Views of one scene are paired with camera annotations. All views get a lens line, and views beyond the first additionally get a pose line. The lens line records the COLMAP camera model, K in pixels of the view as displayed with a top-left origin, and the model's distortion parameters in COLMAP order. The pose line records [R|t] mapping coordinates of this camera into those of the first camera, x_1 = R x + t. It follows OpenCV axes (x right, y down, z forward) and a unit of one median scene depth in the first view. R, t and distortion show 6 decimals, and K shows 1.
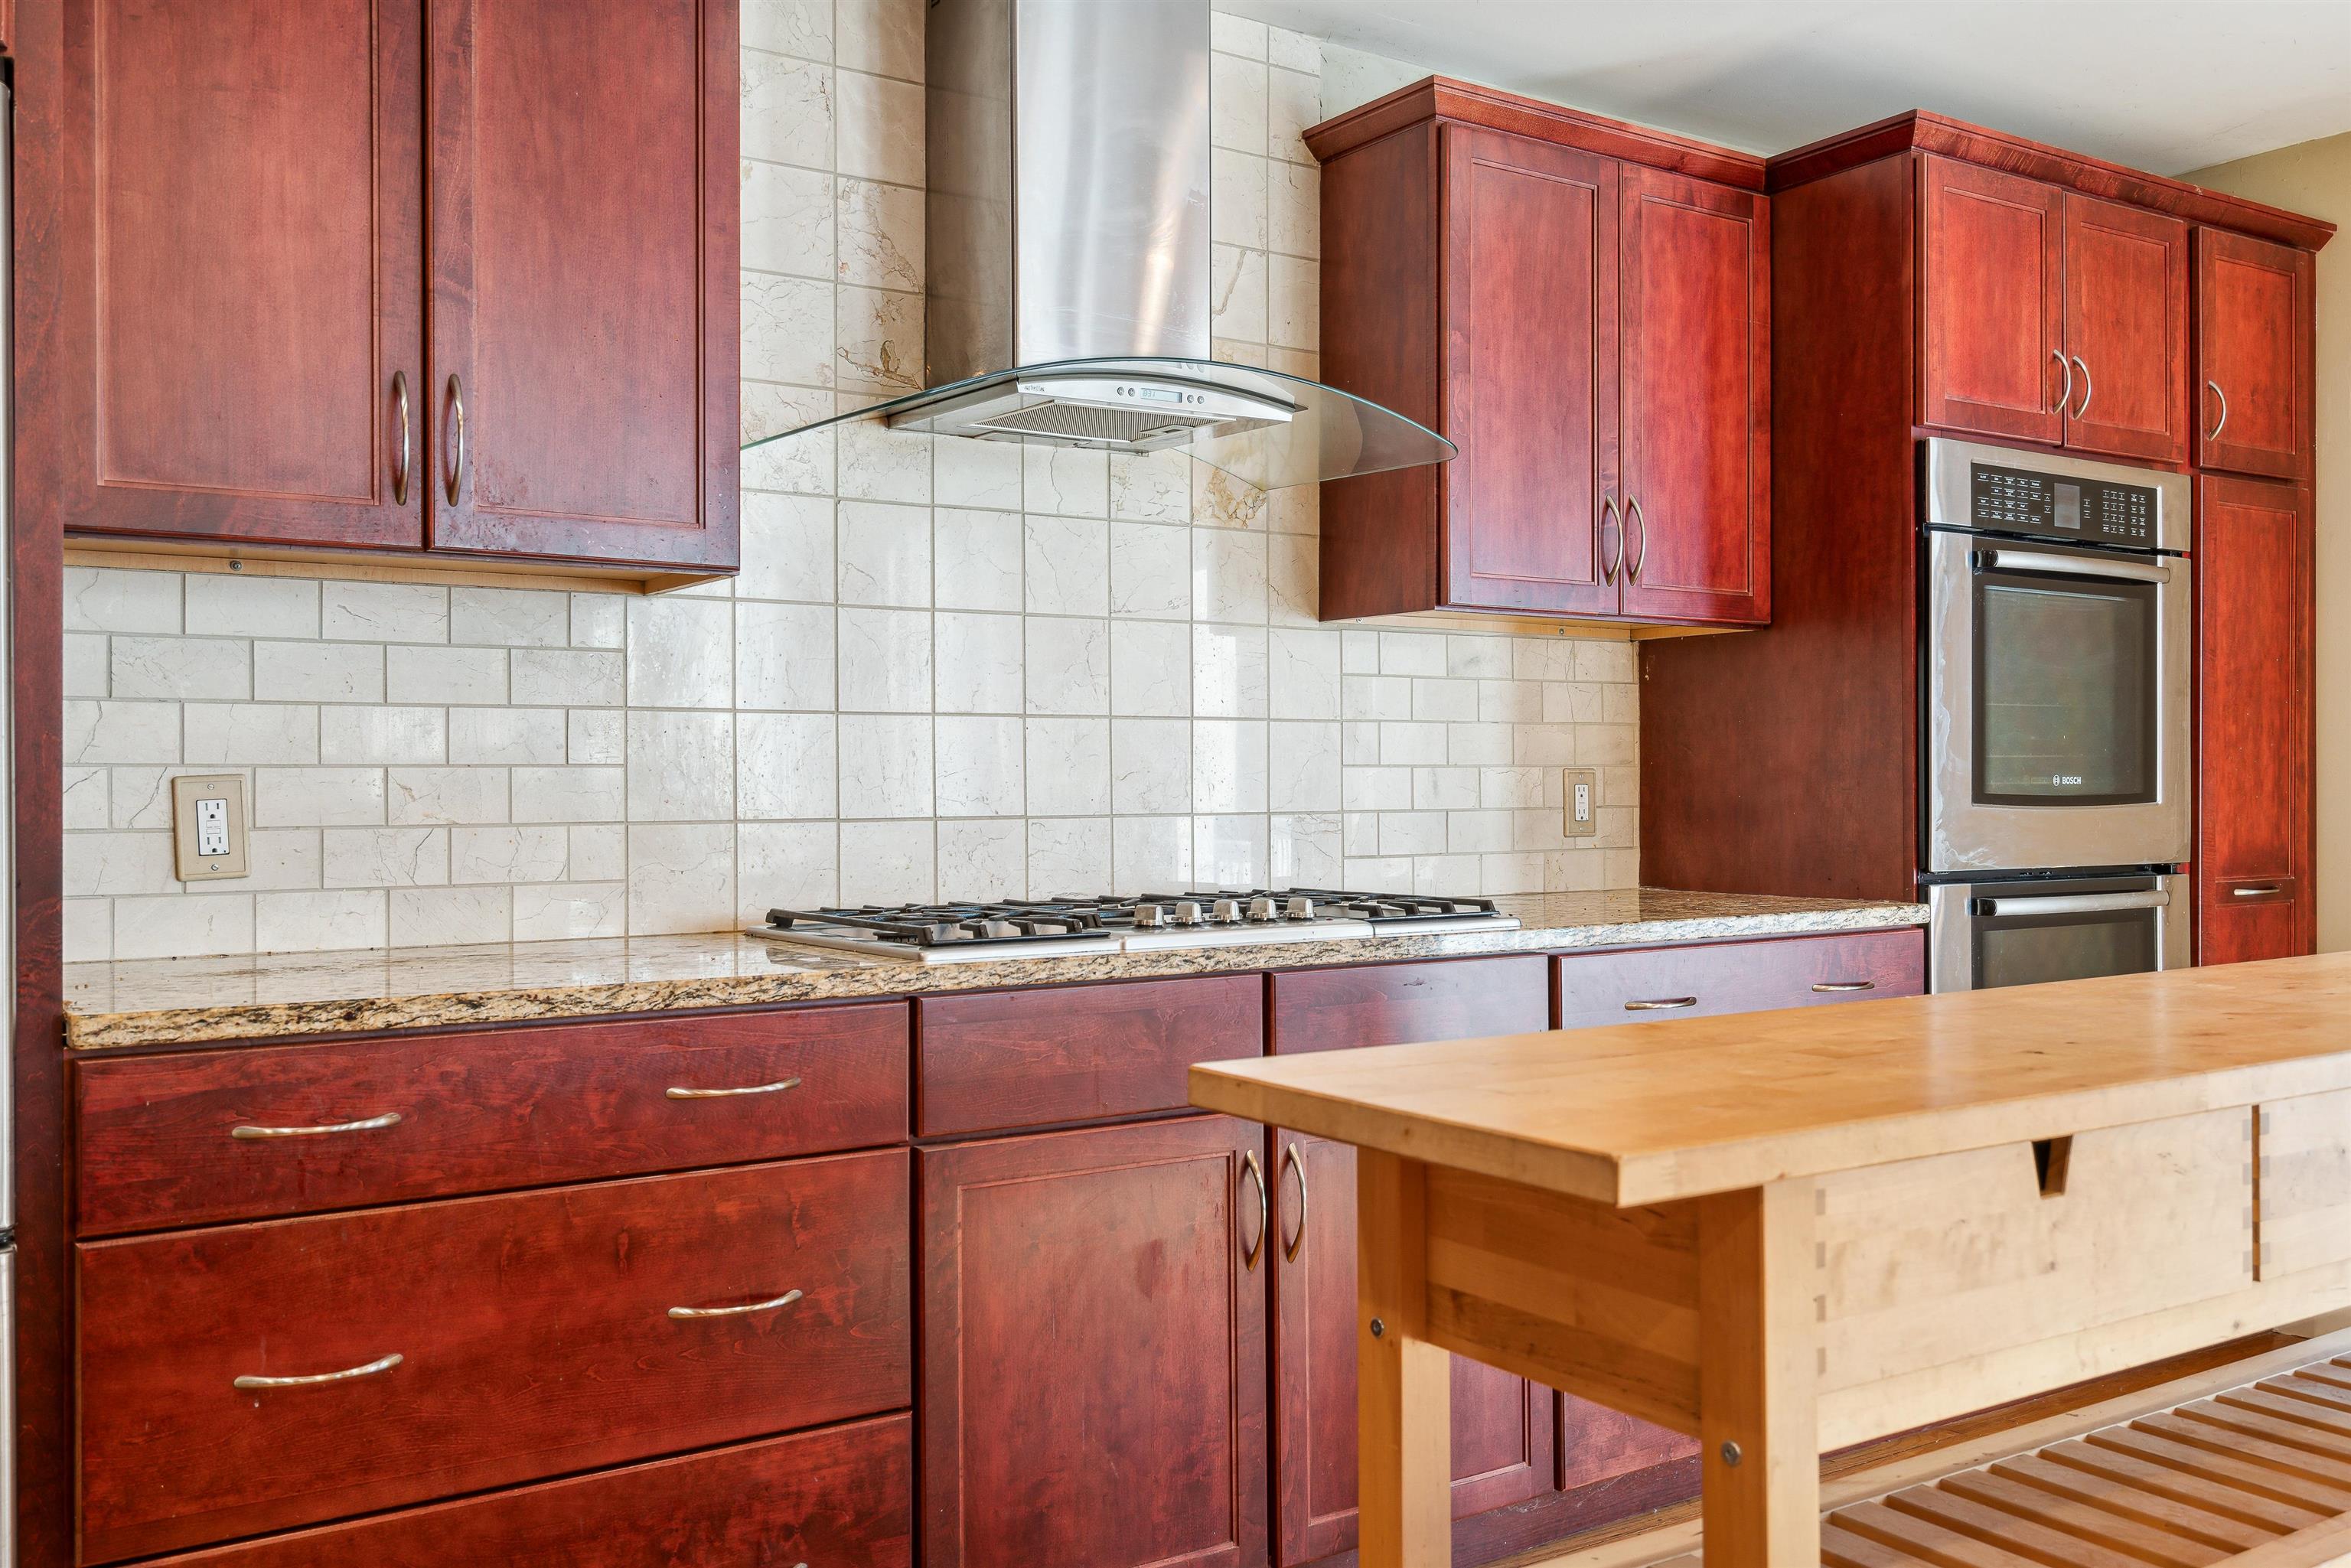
lens RADIAL K [[2011.9, 0, 1163.5], [0, 2011.9, 780.8], [0, 0, 1]] dist [0.016811, -0.009496]
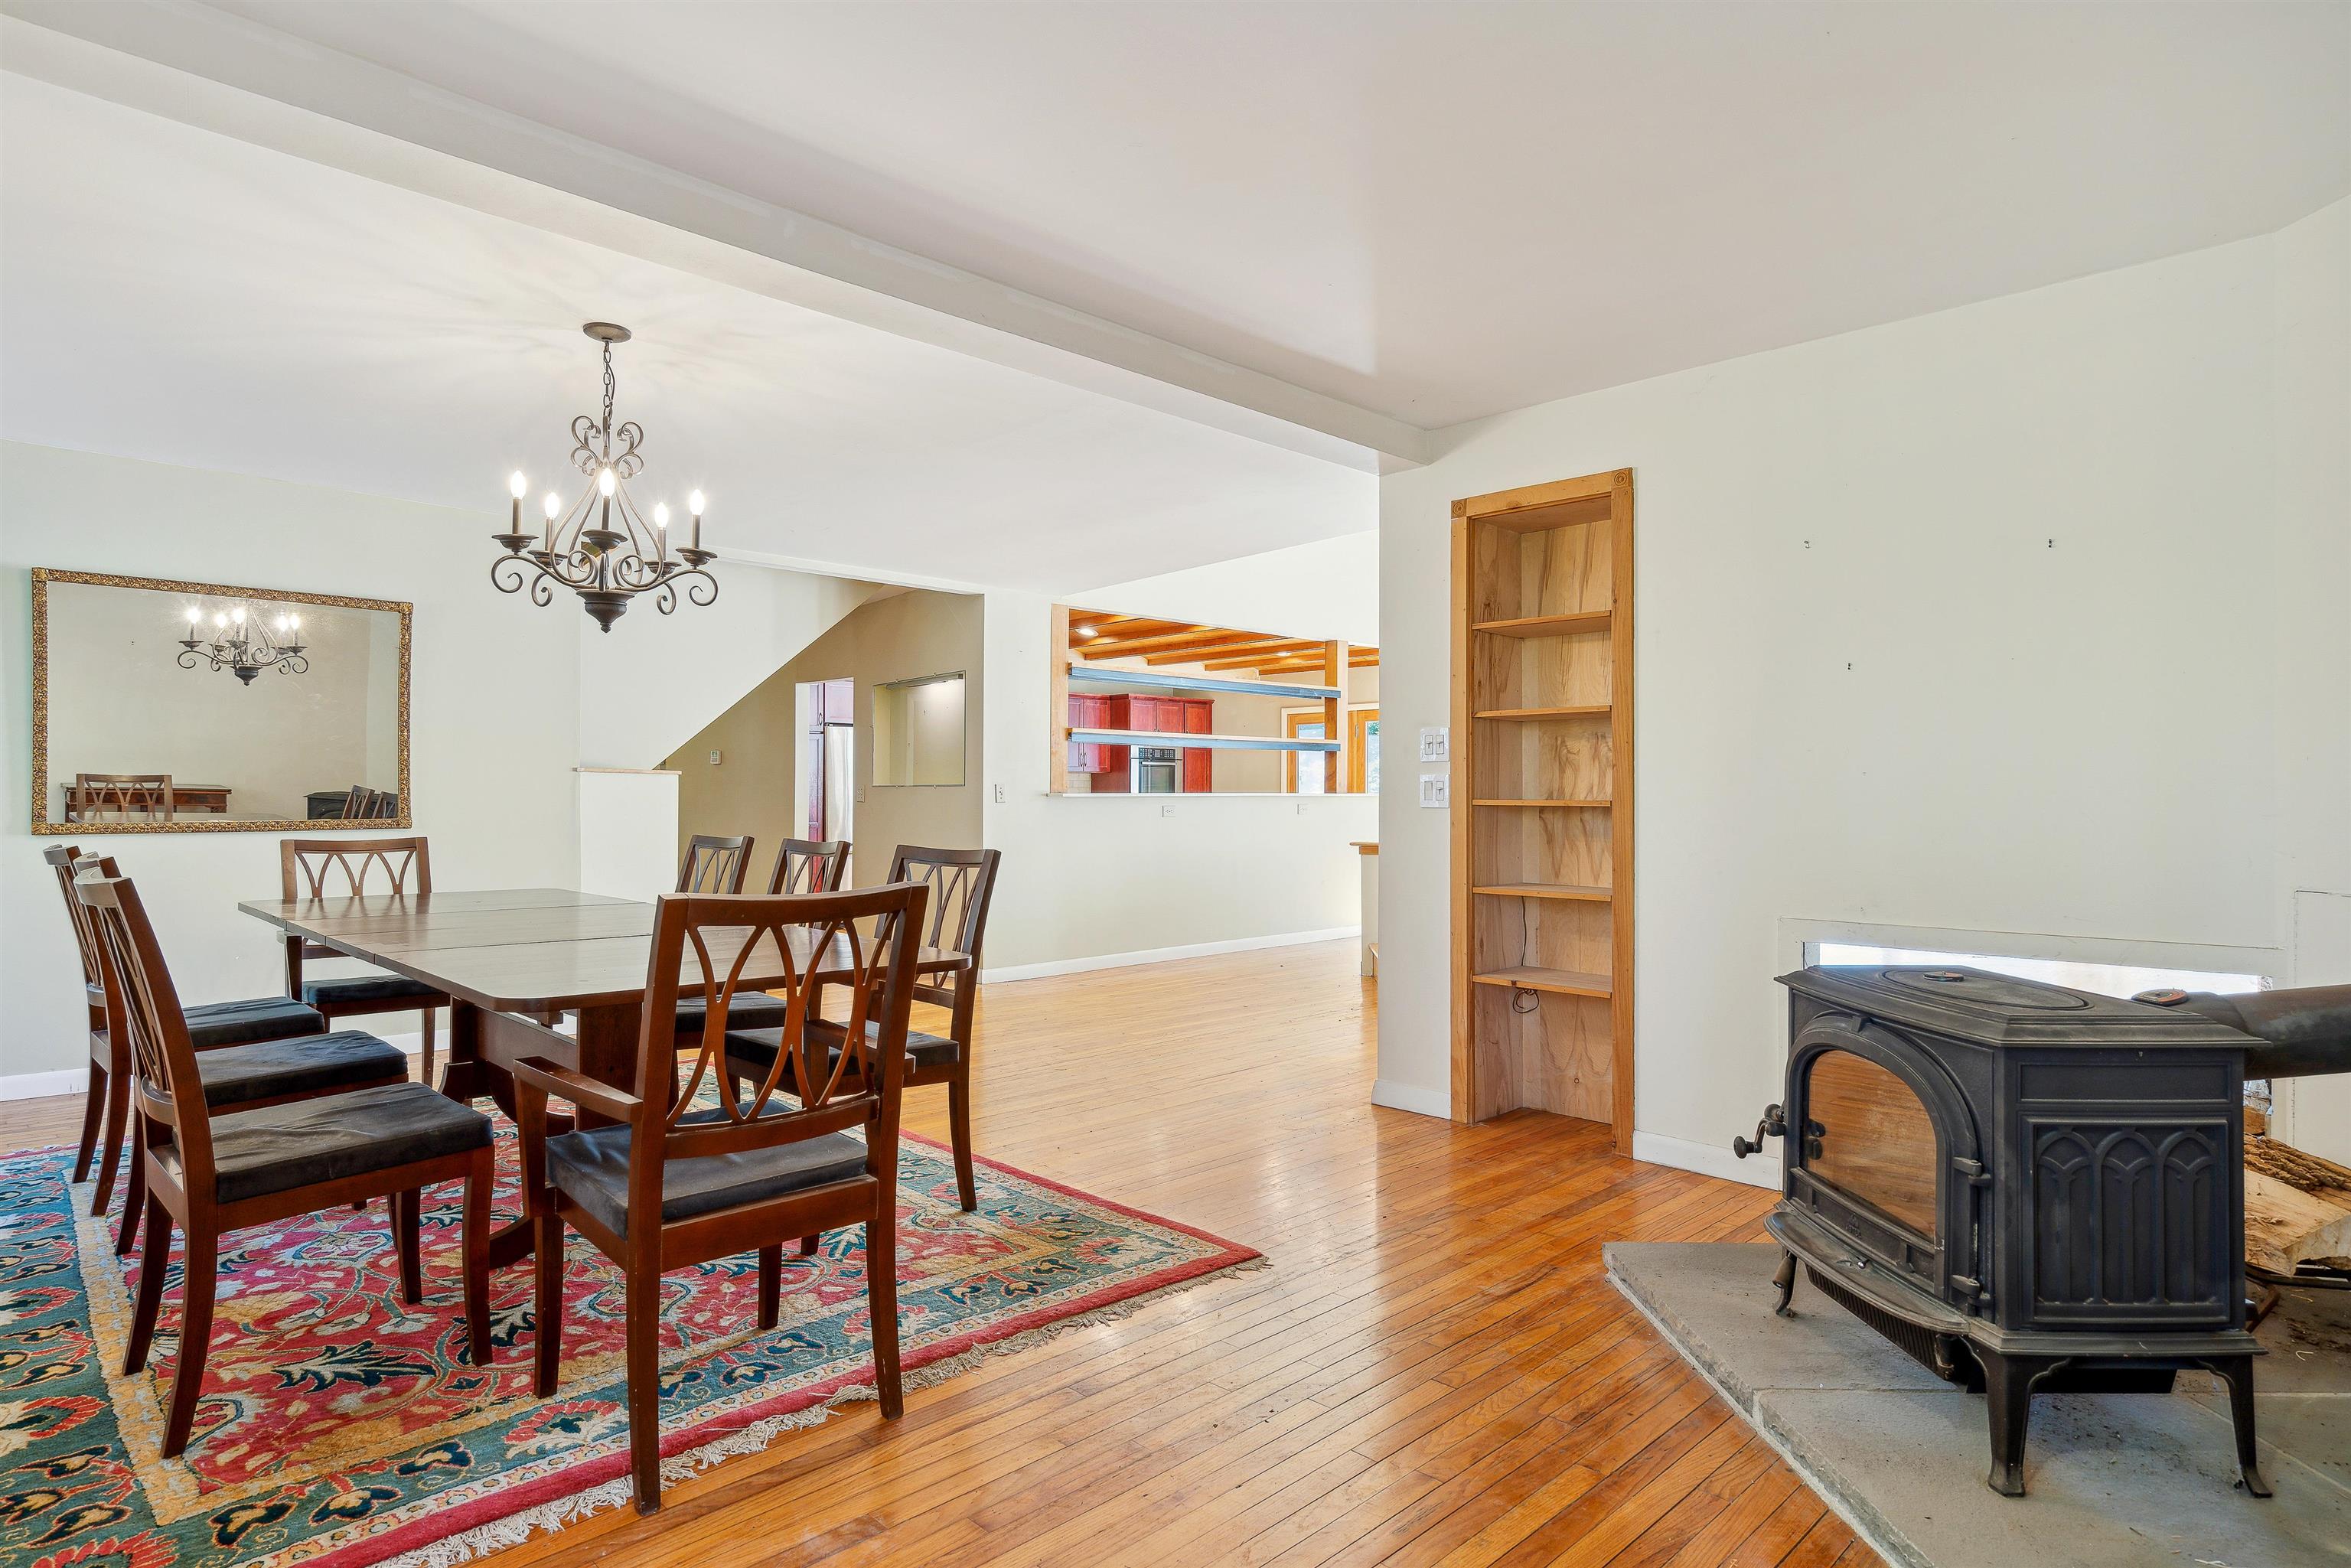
lens RADIAL K [[1287.8, 0, 1170.7], [0, 1287.8, 783.9], [0, 0, 1]] dist [0.000051, 0.000000]
pose [[0.979706, 0.003288, 0.200412, -0.357341], [-0.002147, 0.999980, -0.005911, -0.023276], [-0.200427, 0.005361, 0.979694, -3.416725]]
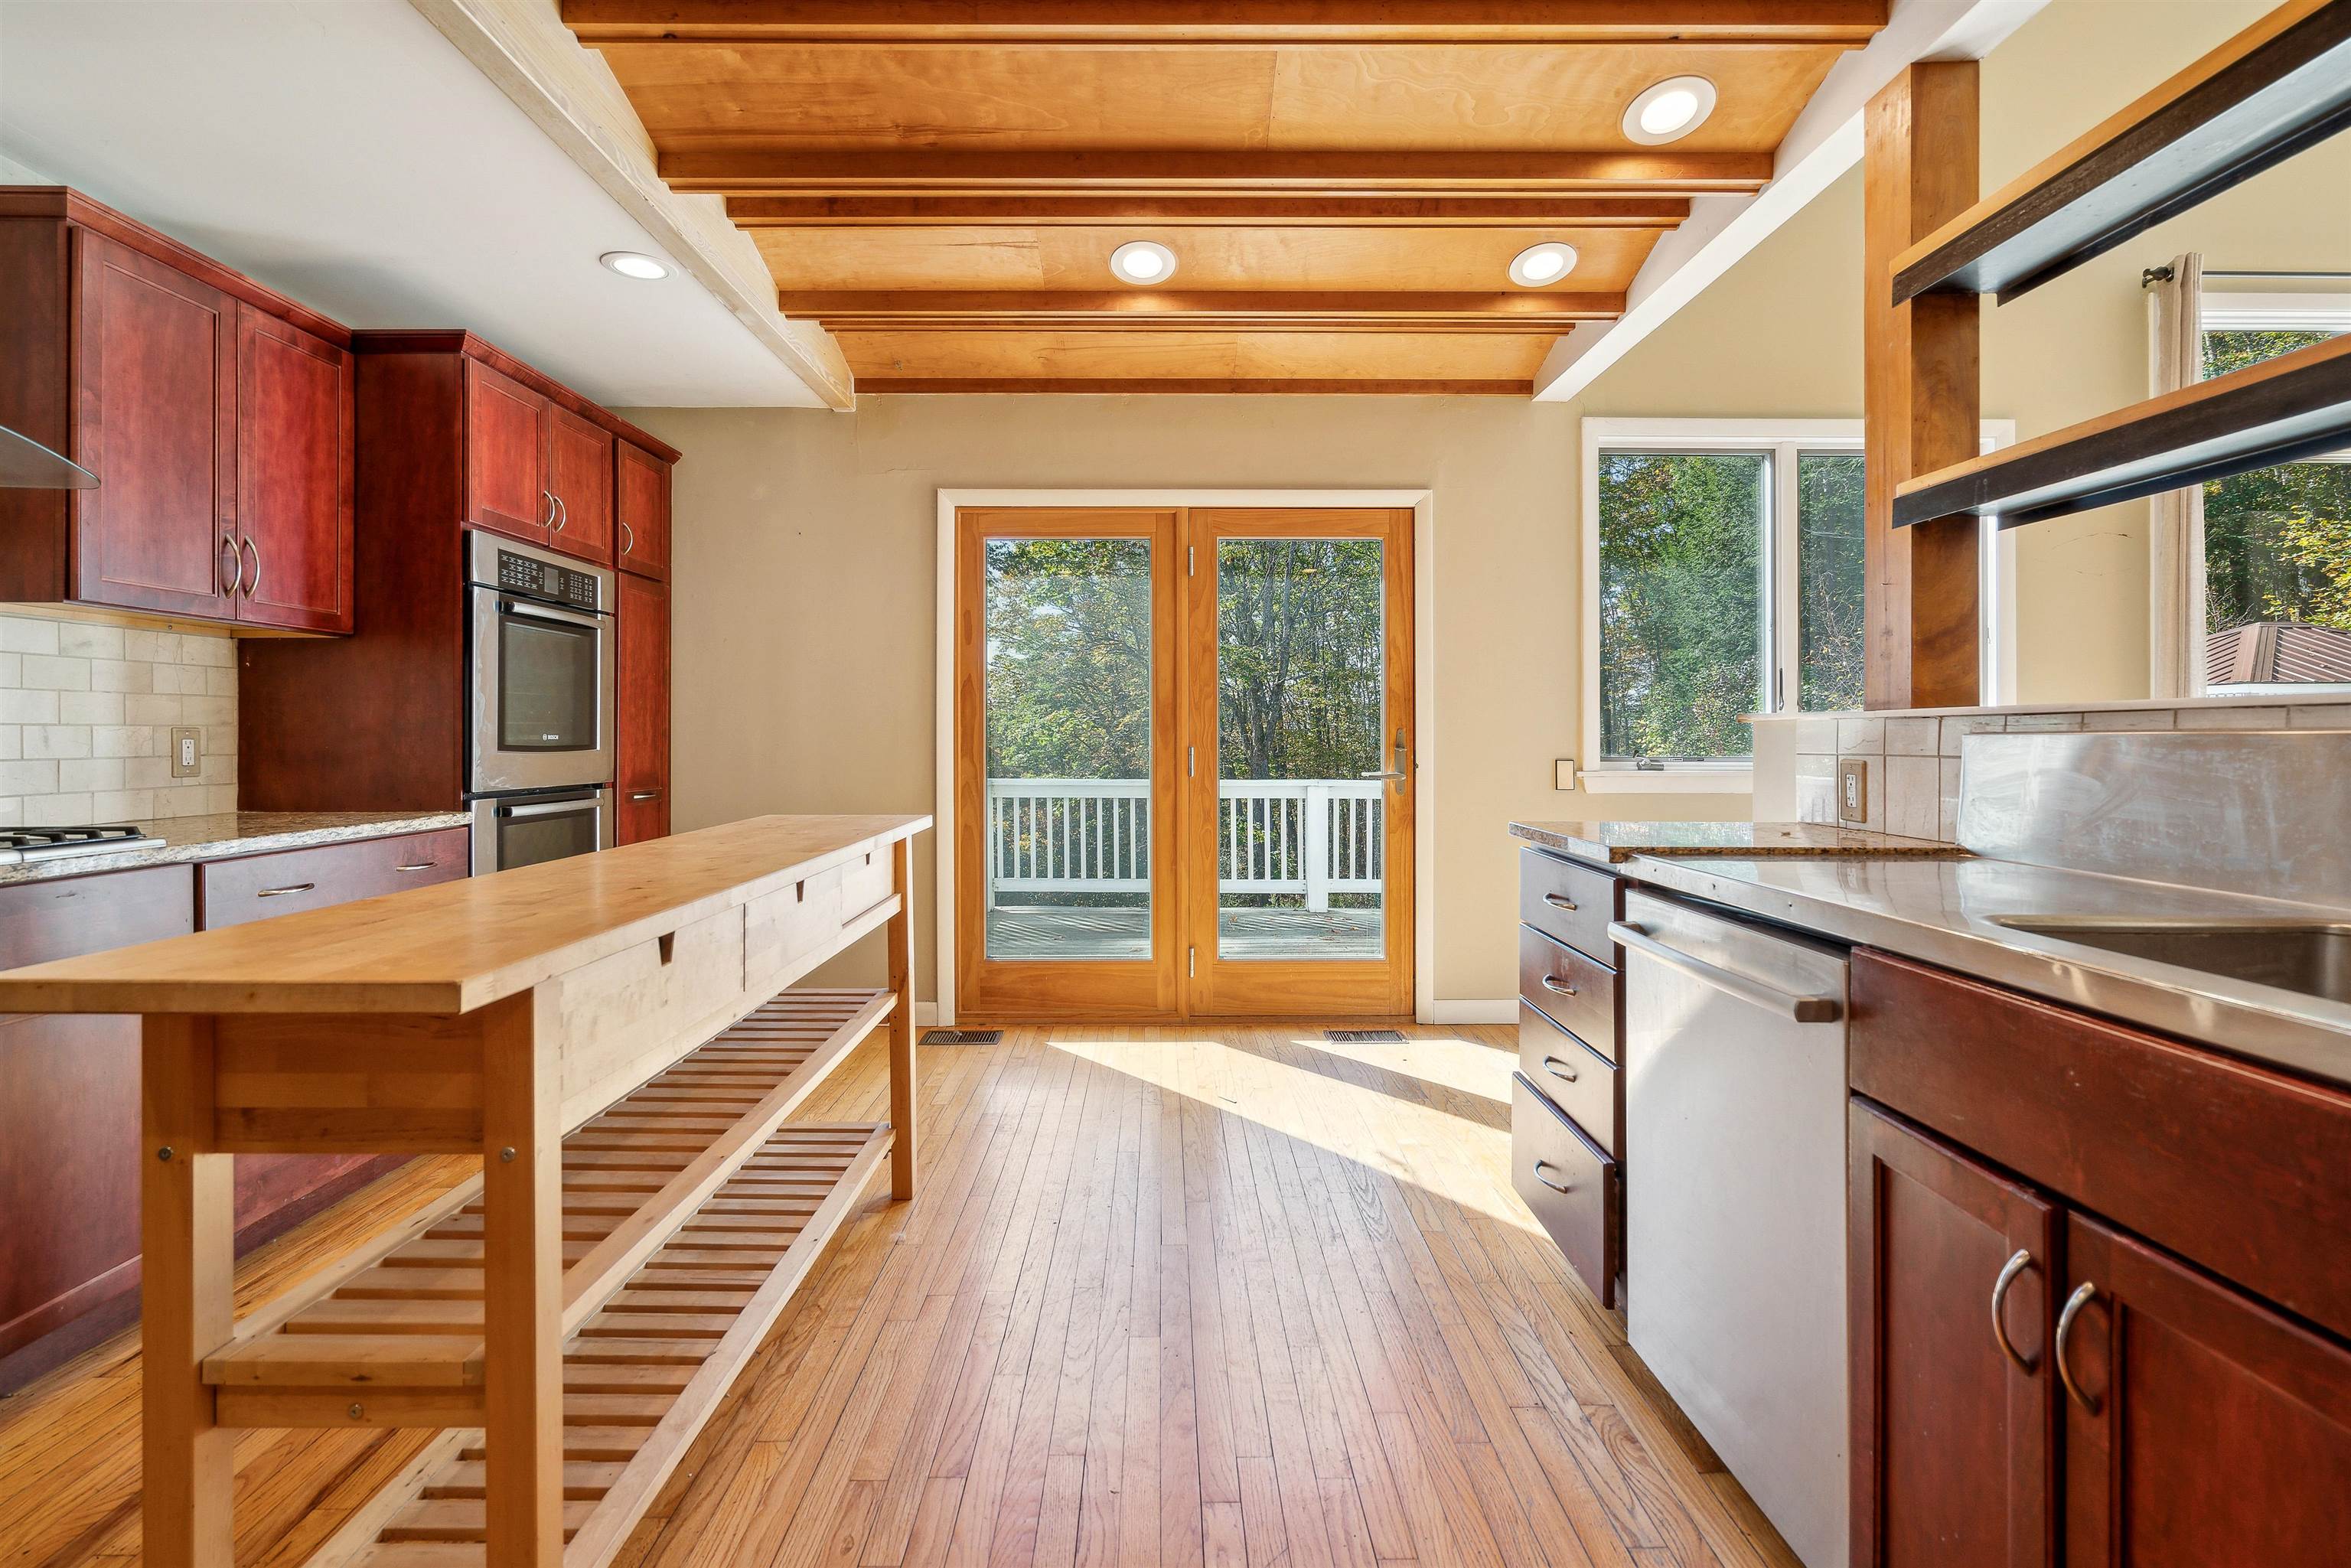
lens RADIAL K [[1102.0, 0, 1172.9], [0, 1102.0, 737.0], [0, 0, 1]] dist [-0.003929, 0.002220]
pose [[0.546254, 0.003100, 0.837614, -0.069630], [-0.003616, 0.999993, -0.001342, -0.001284], [-0.837612, -0.002296, 0.546261, 0.028564]]
